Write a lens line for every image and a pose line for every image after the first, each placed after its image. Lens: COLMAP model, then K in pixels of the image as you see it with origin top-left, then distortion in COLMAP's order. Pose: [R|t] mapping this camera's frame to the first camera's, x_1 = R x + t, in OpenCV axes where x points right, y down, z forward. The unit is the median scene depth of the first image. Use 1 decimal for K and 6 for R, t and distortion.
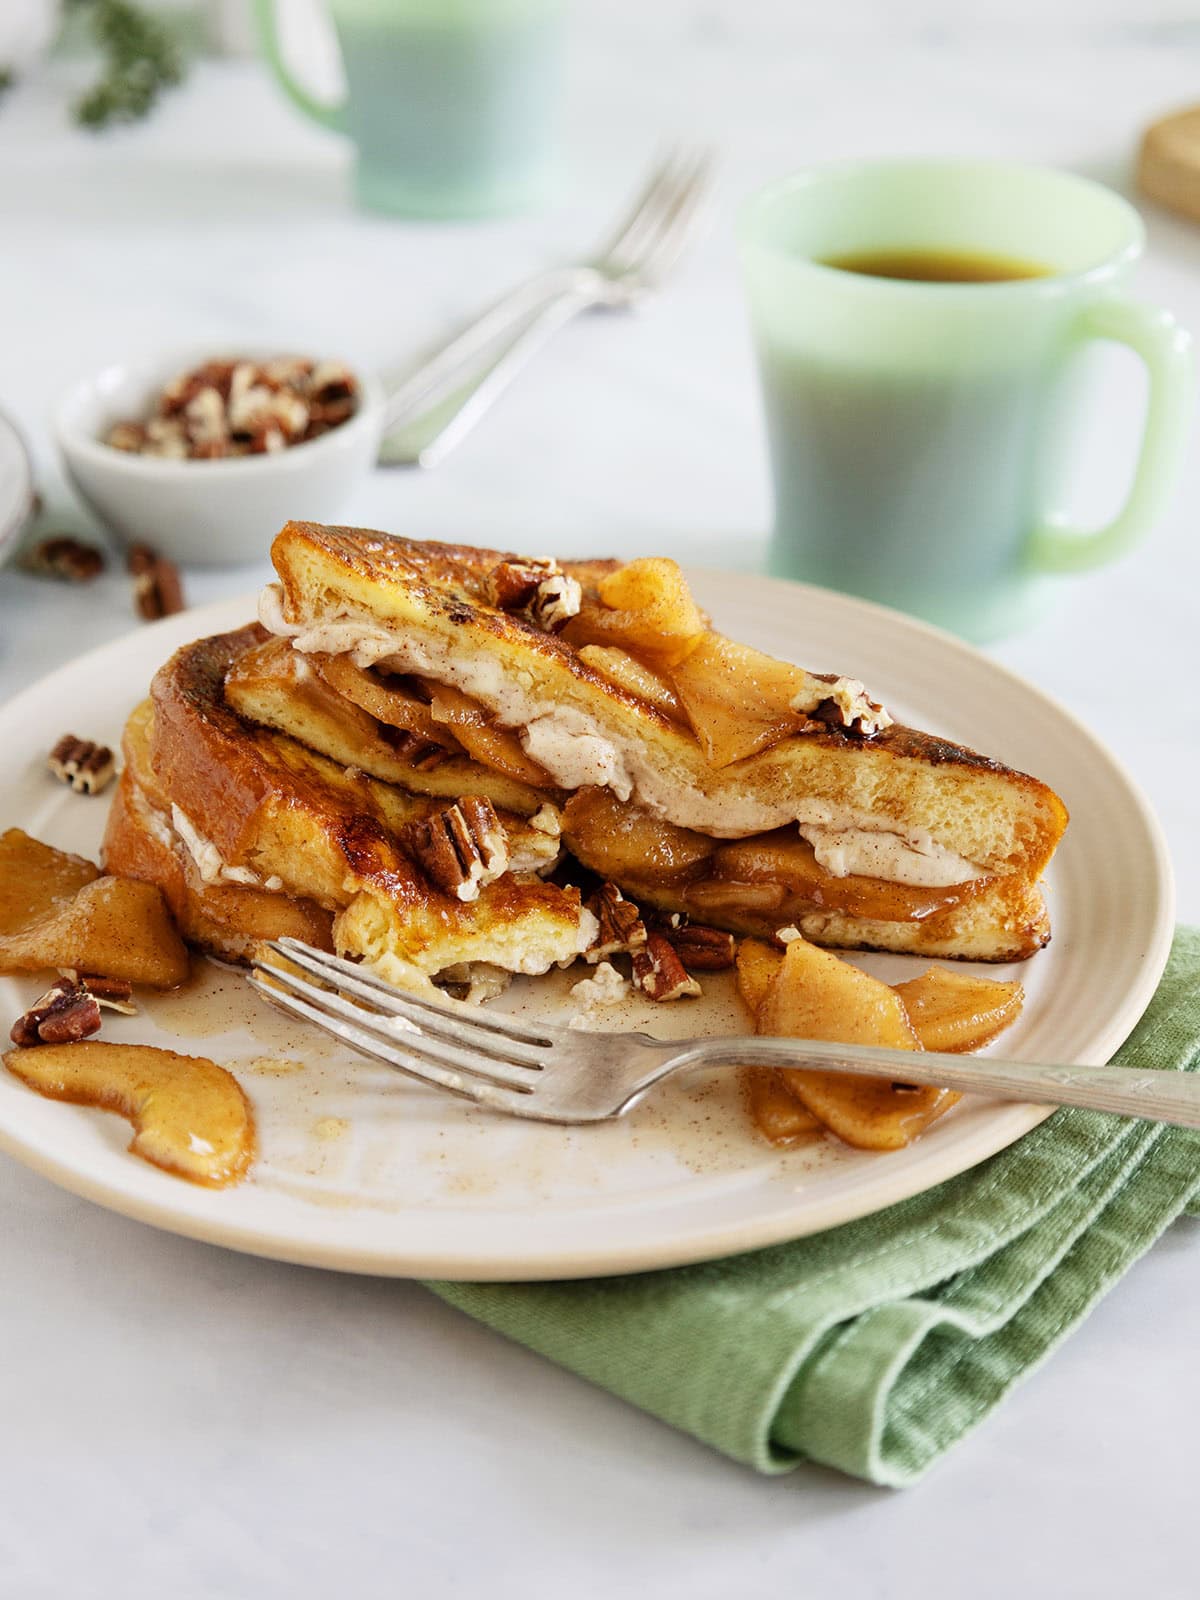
lens RADIAL K [[2567.4, 0, 600.0], [0, 2567.4, 800.0], [0, 0, 1]] dist [-0.004087, 0.058061]
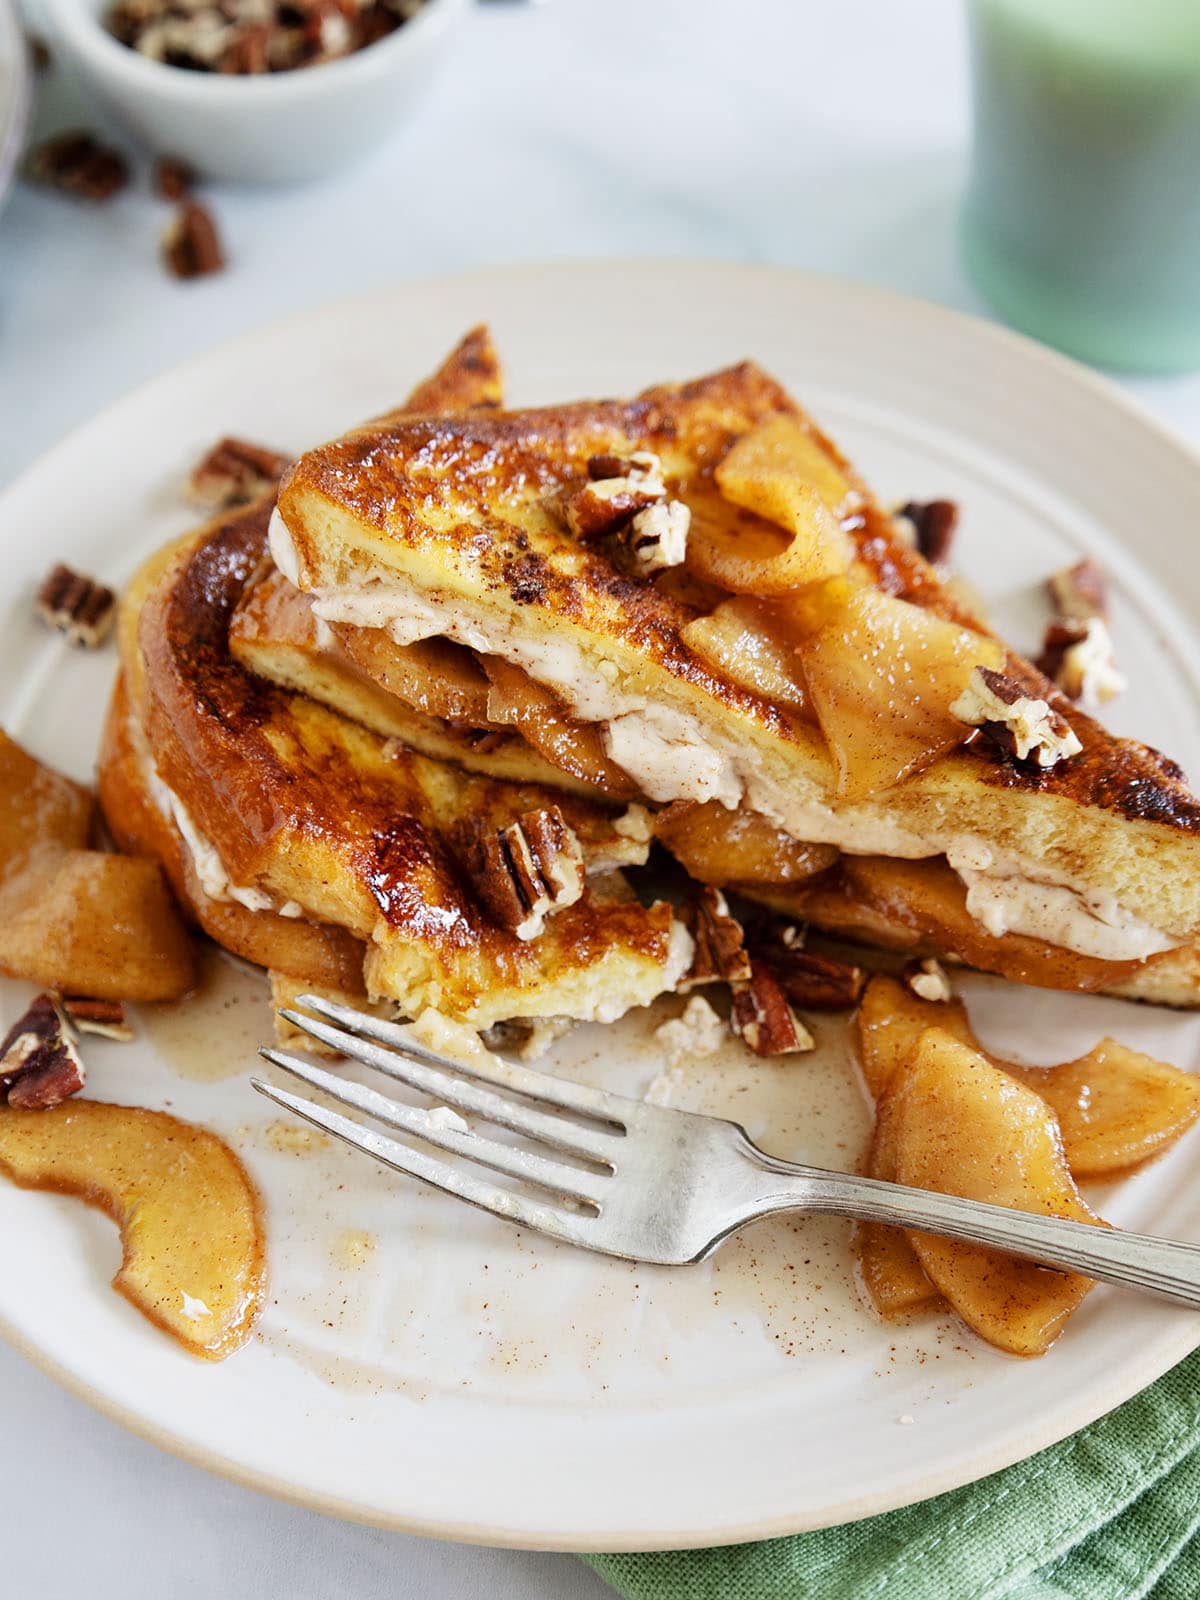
lens RADIAL K [[2567.4, 0, 600.0], [0, 2567.4, 800.0], [0, 0, 1]] dist [-0.004087, 0.058061]
pose [[0.997008, 0.047879, -0.060687, 0.017261], [-0.021549, 0.926112, 0.376634, -0.303604], [0.074236, -0.374199, 0.924372, 0.269584]]
